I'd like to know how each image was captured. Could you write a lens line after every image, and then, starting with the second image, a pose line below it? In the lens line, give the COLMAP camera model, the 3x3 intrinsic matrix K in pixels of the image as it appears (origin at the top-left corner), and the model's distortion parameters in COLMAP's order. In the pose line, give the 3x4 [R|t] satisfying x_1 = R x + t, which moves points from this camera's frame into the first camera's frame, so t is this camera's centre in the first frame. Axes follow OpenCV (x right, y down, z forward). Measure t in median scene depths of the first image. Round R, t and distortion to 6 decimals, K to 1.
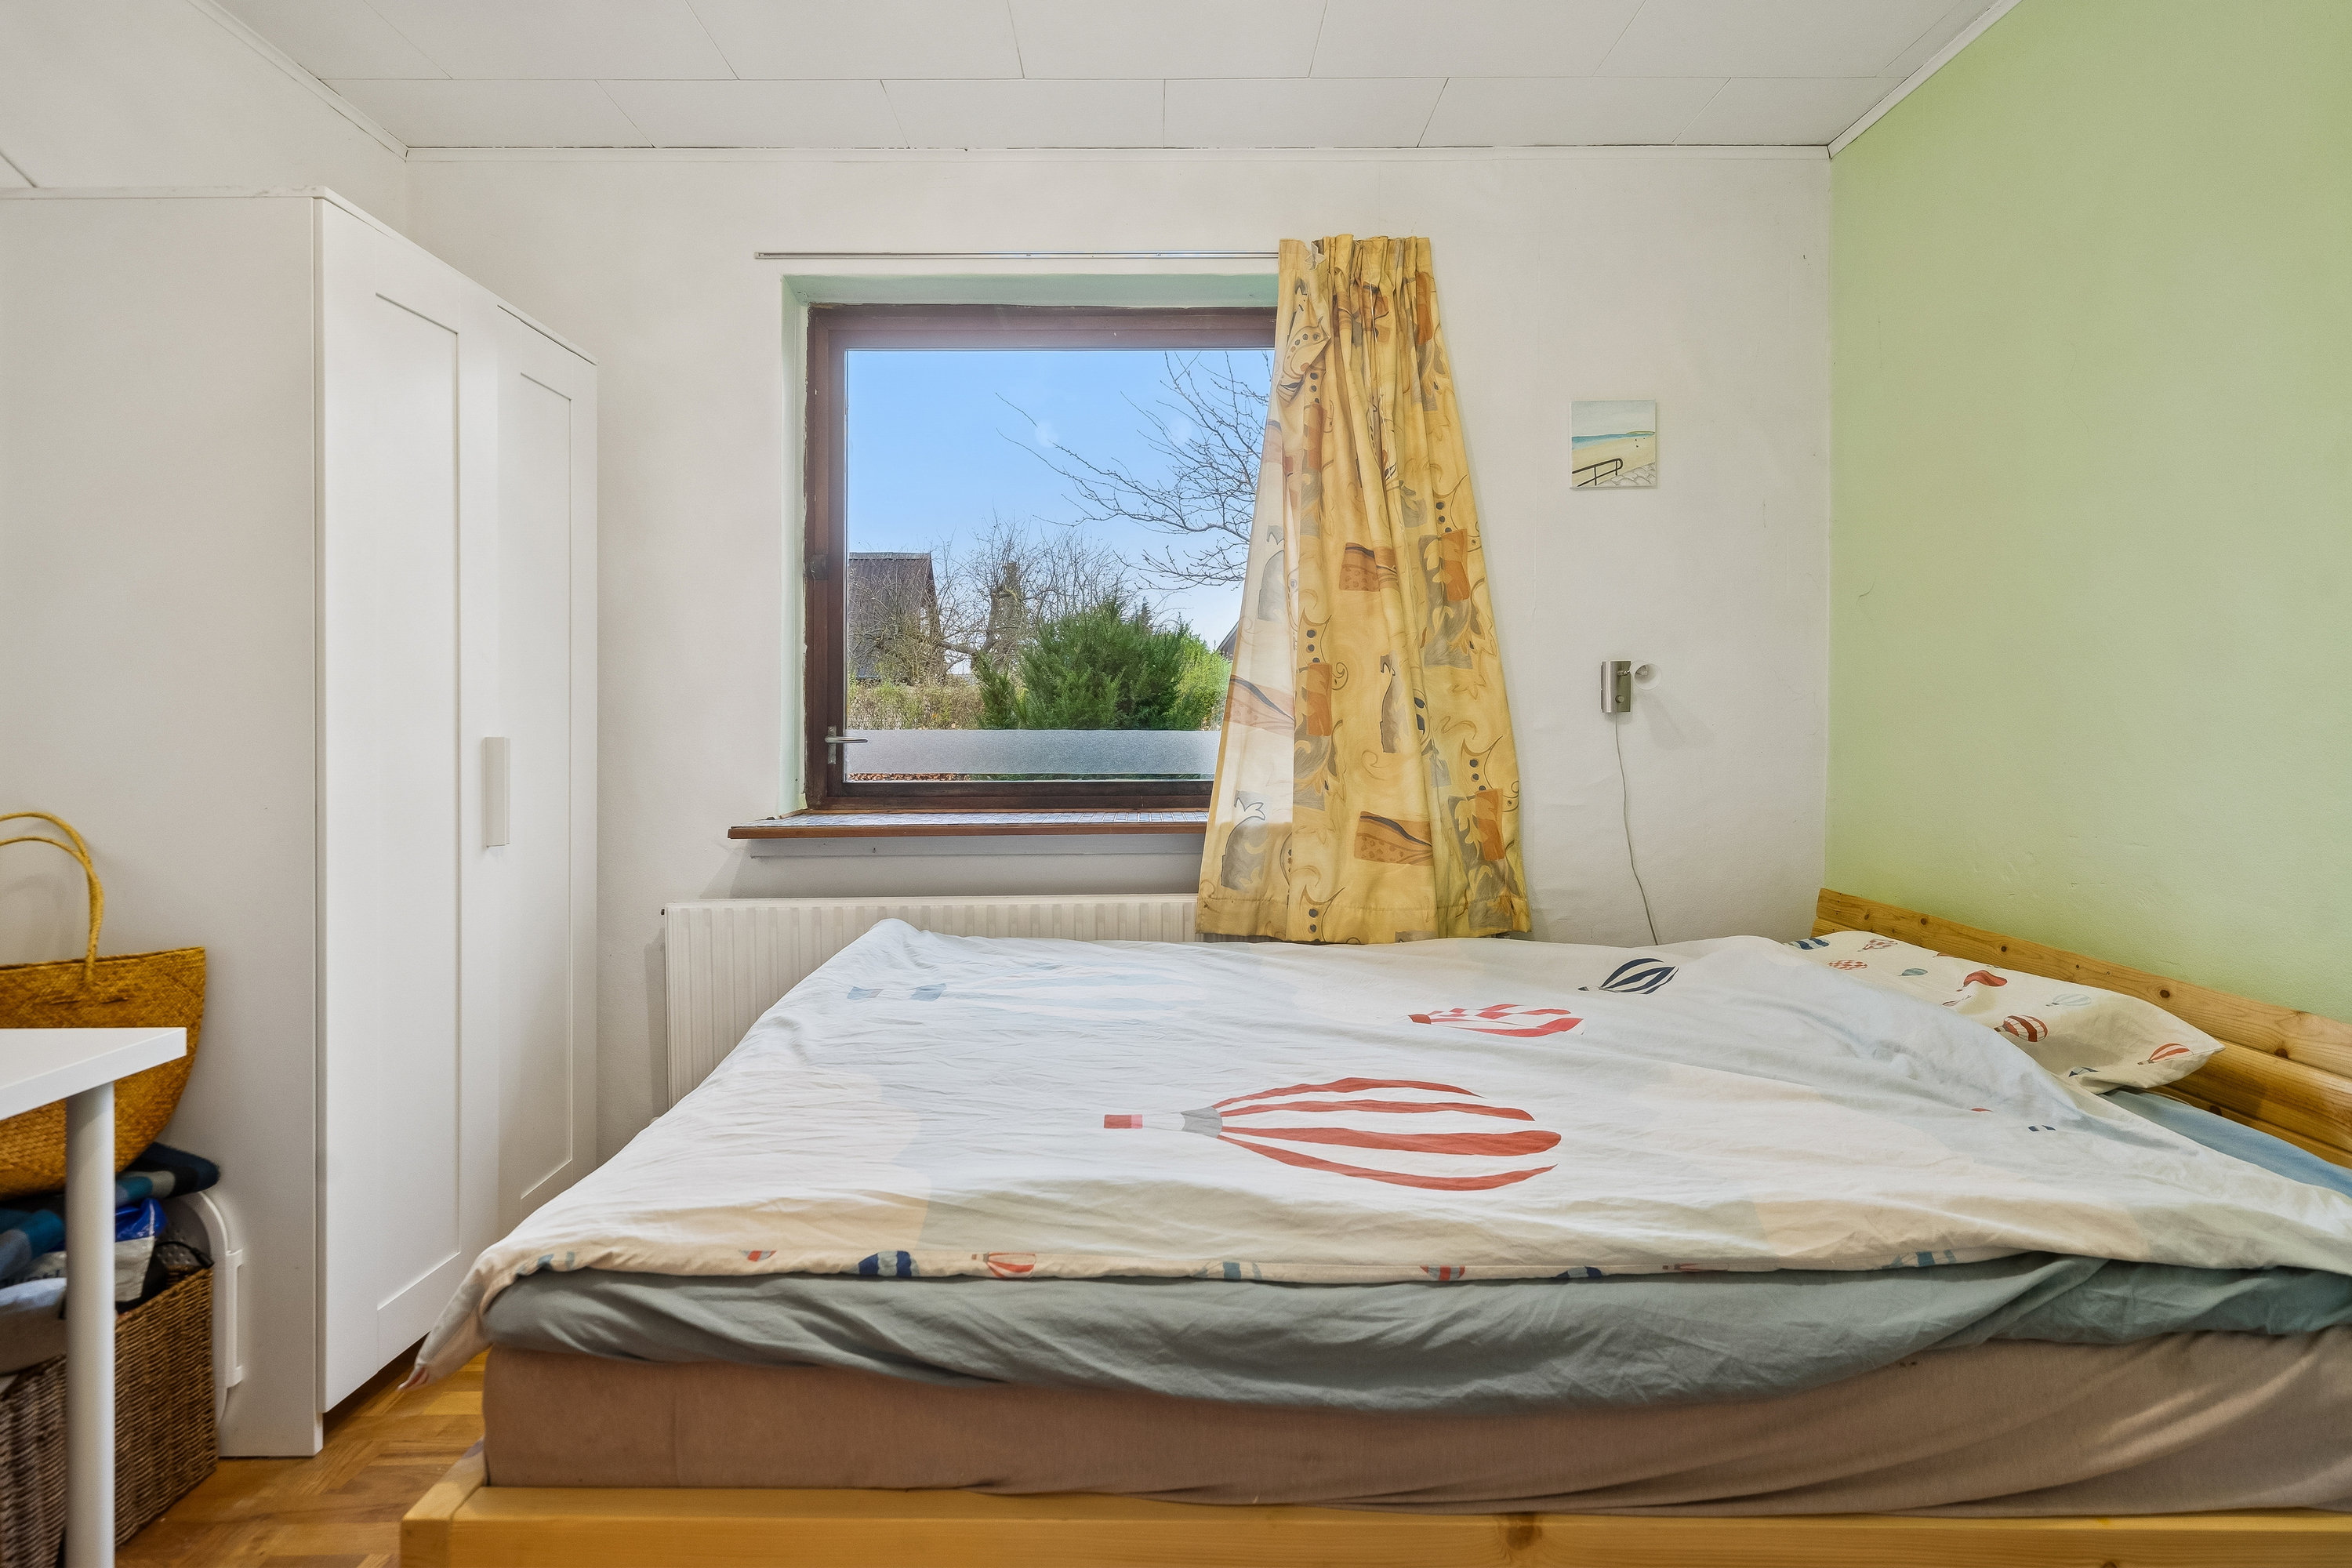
lens RADIAL K [[1048.8, 0, 1247.8], [0, 1048.8, 723.5], [0, 0, 1]] dist [0.000256, 0.000165]
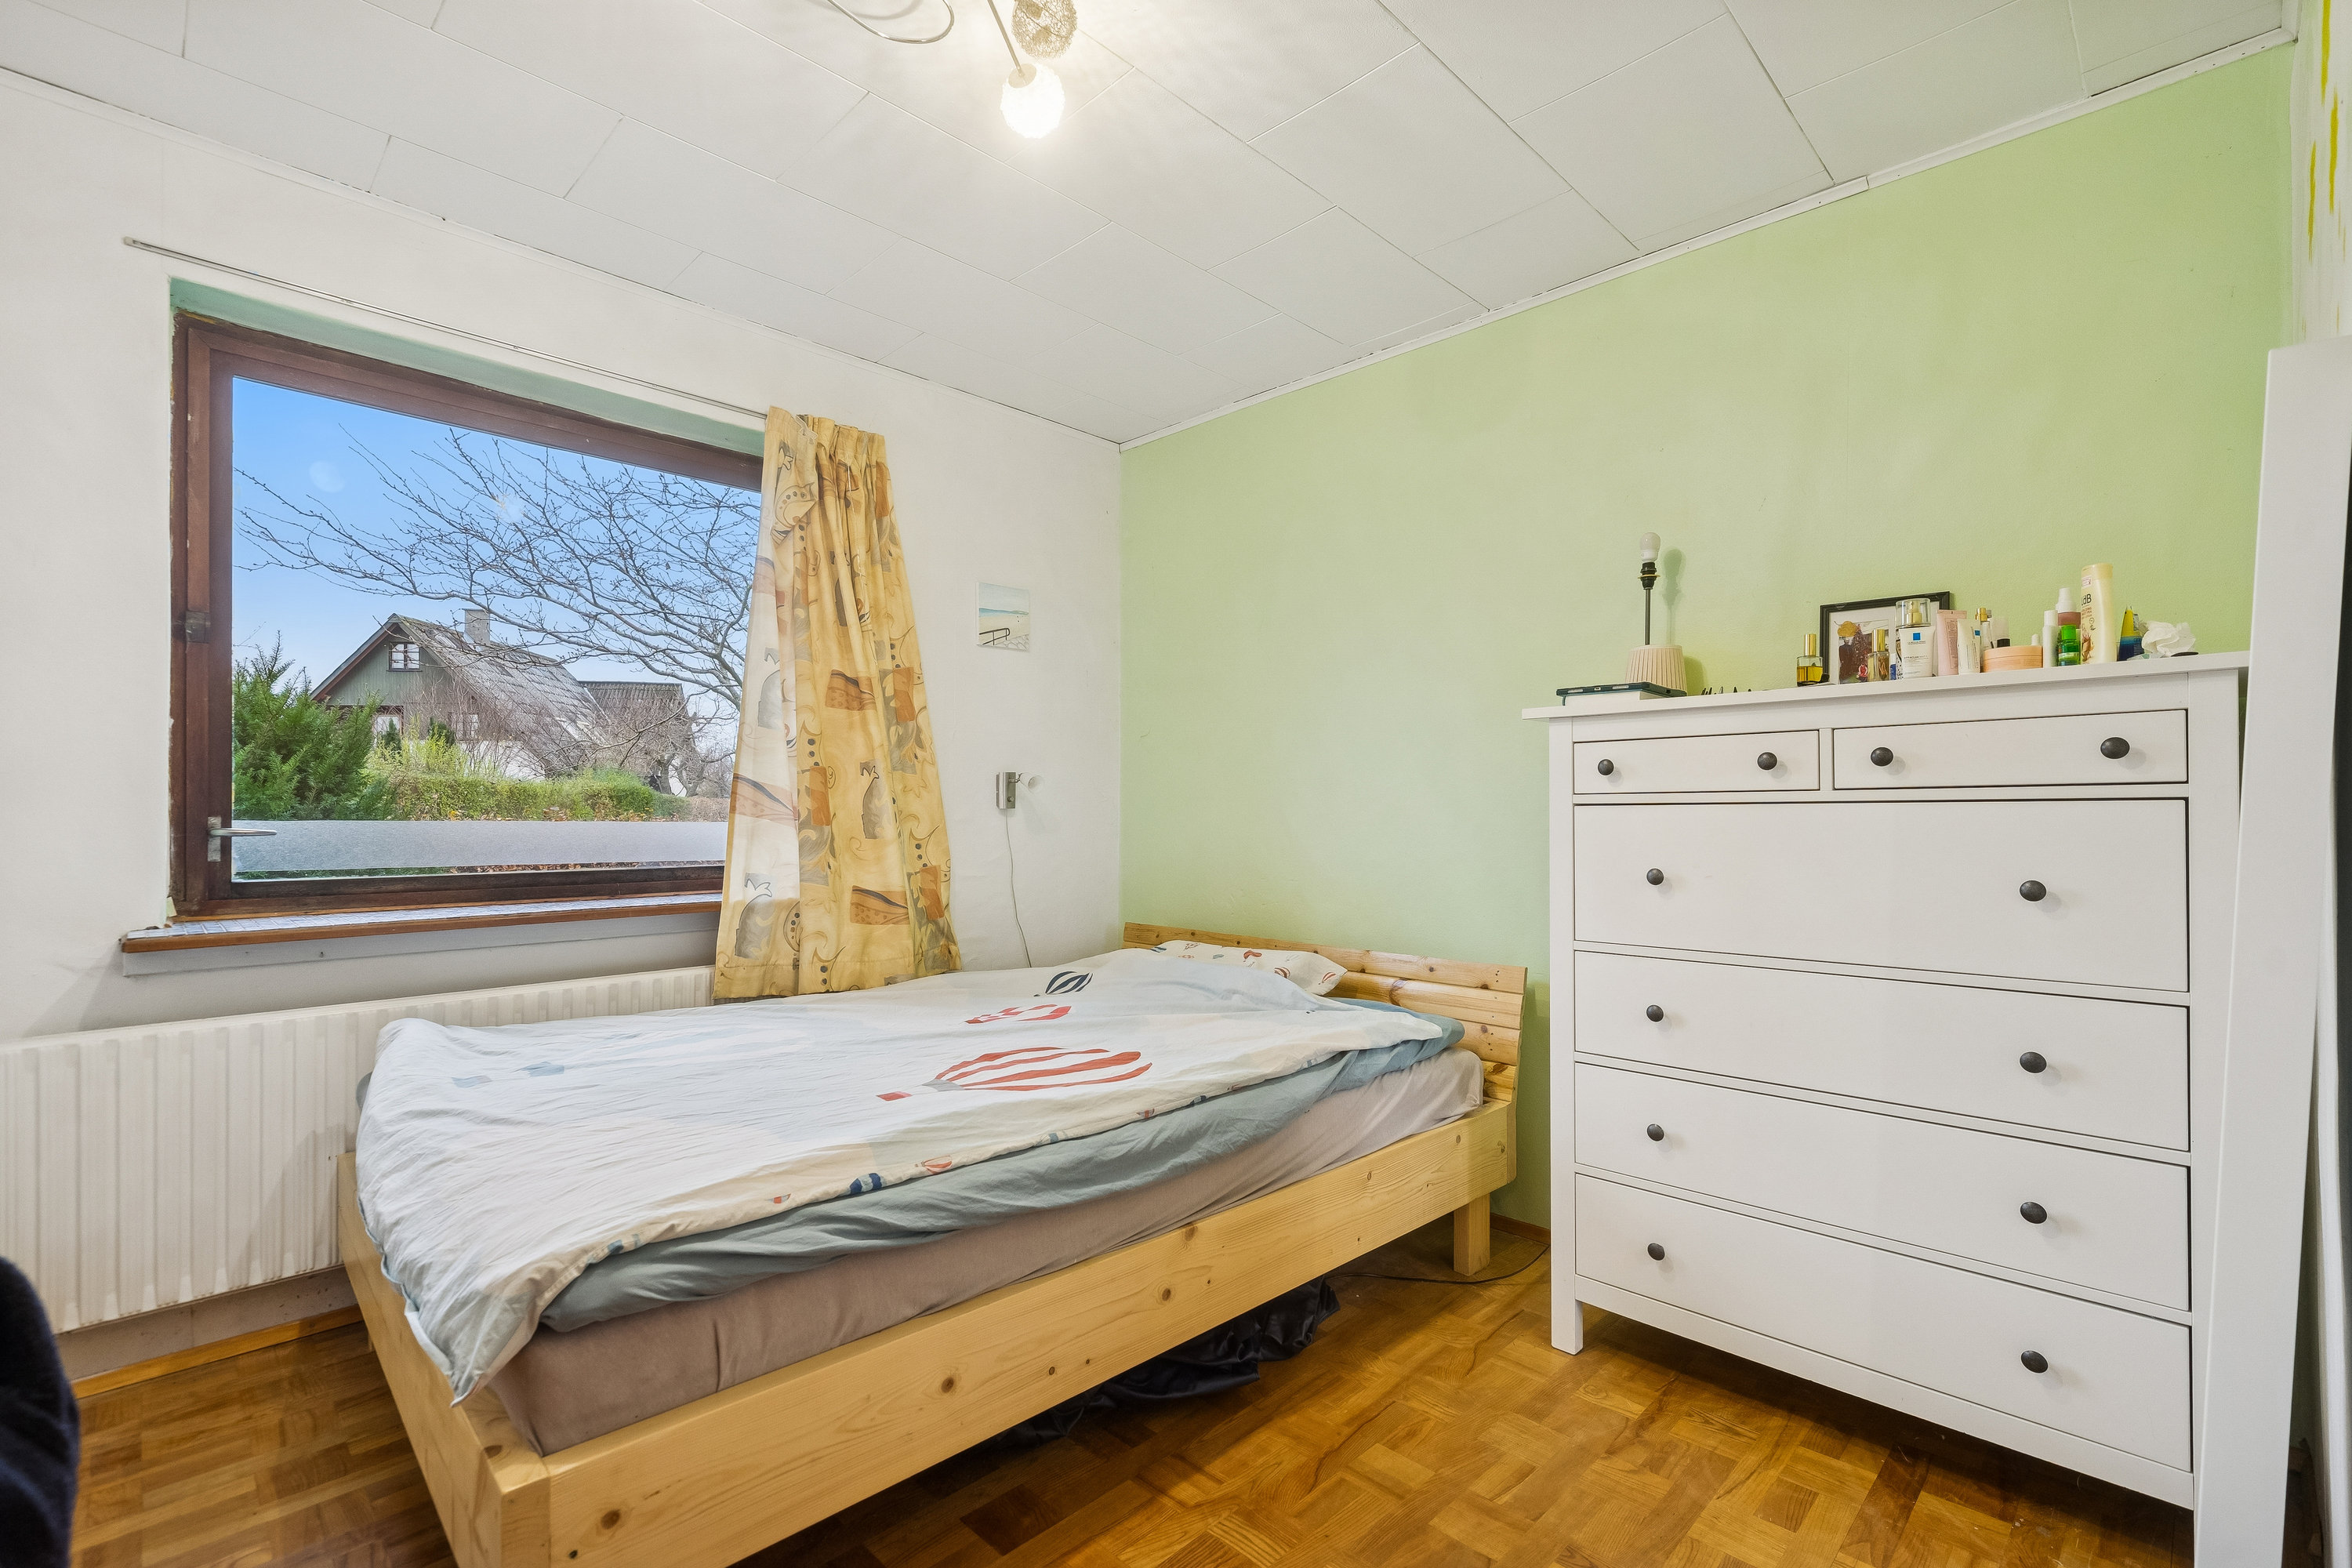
lens RADIAL K [[1048.8, 0, 1163.1], [0, 1048.8, 804.1], [0, 0, 1]] dist [0.000256, 0.000165]
pose [[0.718344, 0.011588, 0.695592, -0.498184], [-0.004101, 0.999914, -0.012423, 0.000103], [-0.695676, 0.006071, 0.718330, -0.162166]]
